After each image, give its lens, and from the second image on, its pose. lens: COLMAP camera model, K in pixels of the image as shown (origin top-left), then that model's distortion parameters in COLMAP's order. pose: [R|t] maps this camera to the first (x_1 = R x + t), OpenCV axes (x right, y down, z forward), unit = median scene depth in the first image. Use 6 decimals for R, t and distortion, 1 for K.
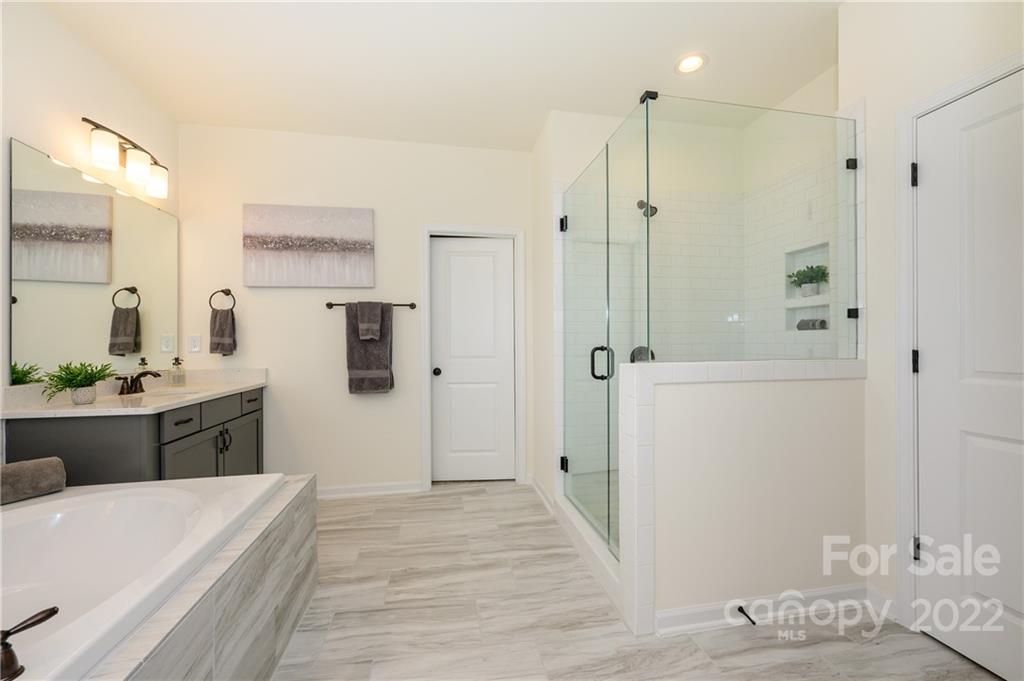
lens RADIAL K [[406.2, 0, 514.4], [0, 406.2, 342.8], [0, 0, 1]] dist [0.000029, -0.000021]
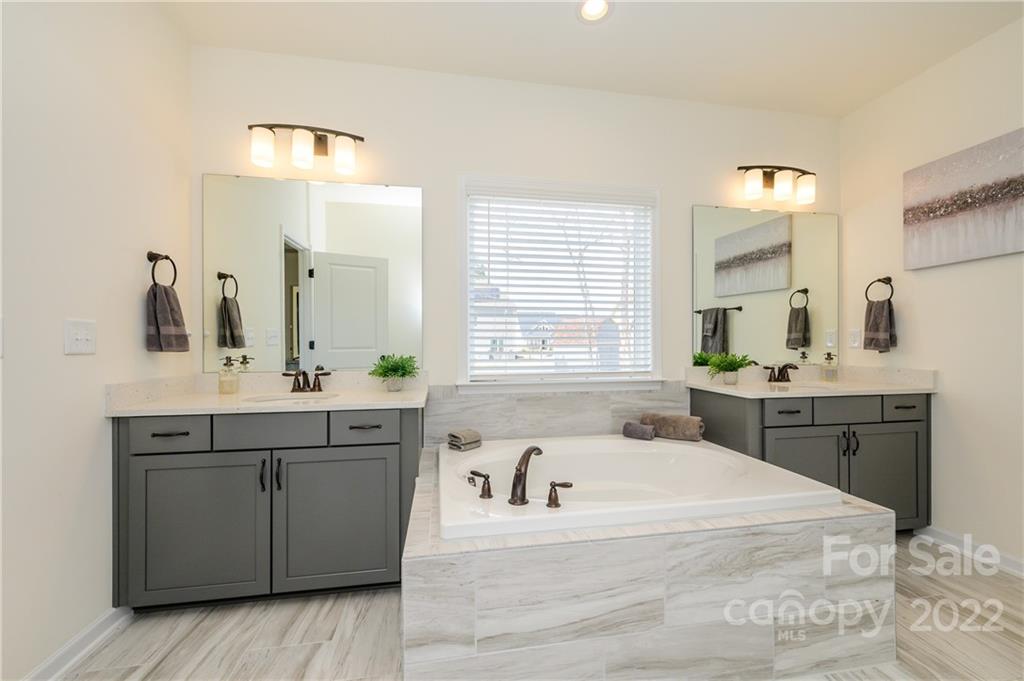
lens RADIAL K [[406.2, 0, 516.4], [0, 406.2, 340.6], [0, 0, 1]] dist [0.000029, -0.000021]
pose [[-0.010516, 0.003453, -0.999939, 0.197327], [0.003481, 0.999988, 0.003417, 0.000094], [0.999939, -0.003445, -0.010528, 0.219733]]
